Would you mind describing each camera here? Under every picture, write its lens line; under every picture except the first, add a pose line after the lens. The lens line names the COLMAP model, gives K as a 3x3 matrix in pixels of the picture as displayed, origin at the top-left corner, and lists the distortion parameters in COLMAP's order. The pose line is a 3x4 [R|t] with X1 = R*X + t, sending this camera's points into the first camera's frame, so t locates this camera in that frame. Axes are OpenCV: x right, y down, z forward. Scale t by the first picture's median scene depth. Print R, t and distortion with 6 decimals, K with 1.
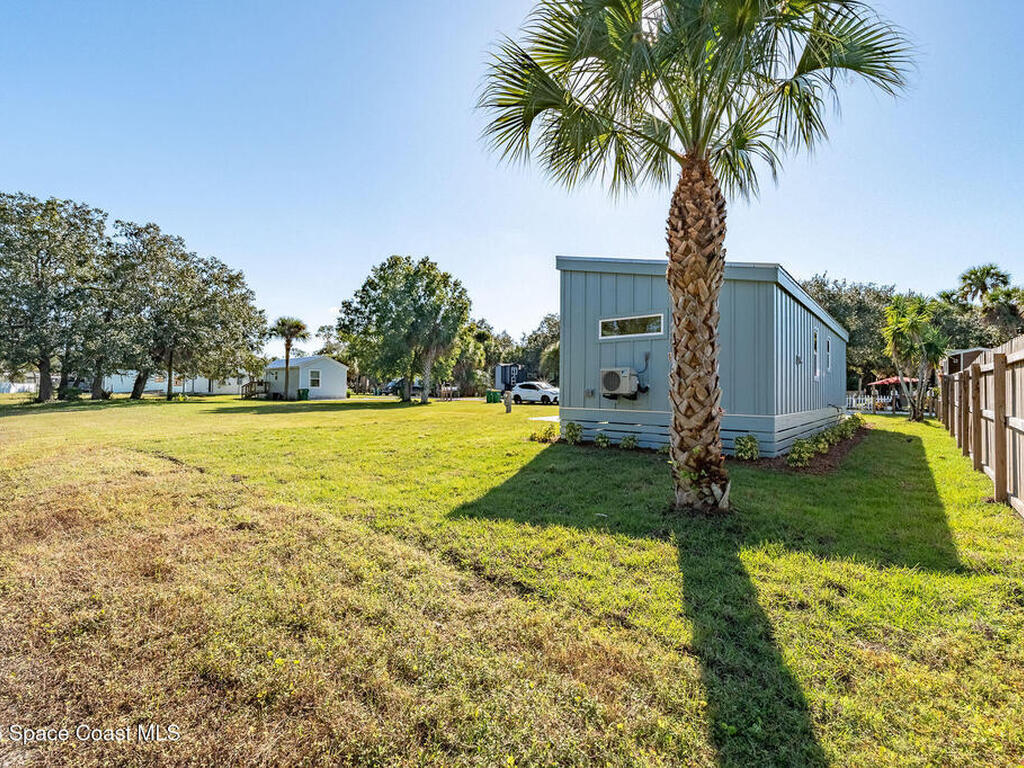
lens RADIAL K [[457.9, 0, 511.0], [0, 457.9, 380.4], [0, 0, 1]] dist [0.001899, -0.000878]
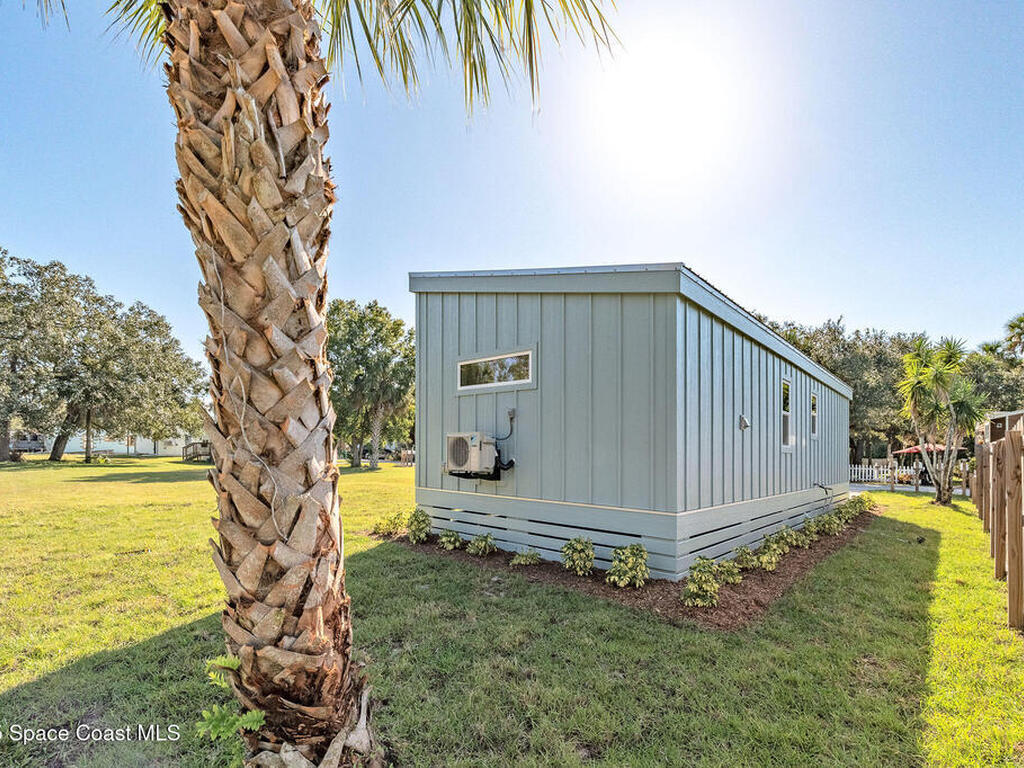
lens RADIAL K [[457.9, 0, 533.3], [0, 457.9, 441.7], [0, 0, 1]] dist [0.001899, -0.000878]
pose [[0.999490, 0.008669, -0.030727, 0.193285], [-0.008632, 0.999962, 0.001343, -0.008434], [0.030737, -0.001077, 0.999527, 0.184509]]
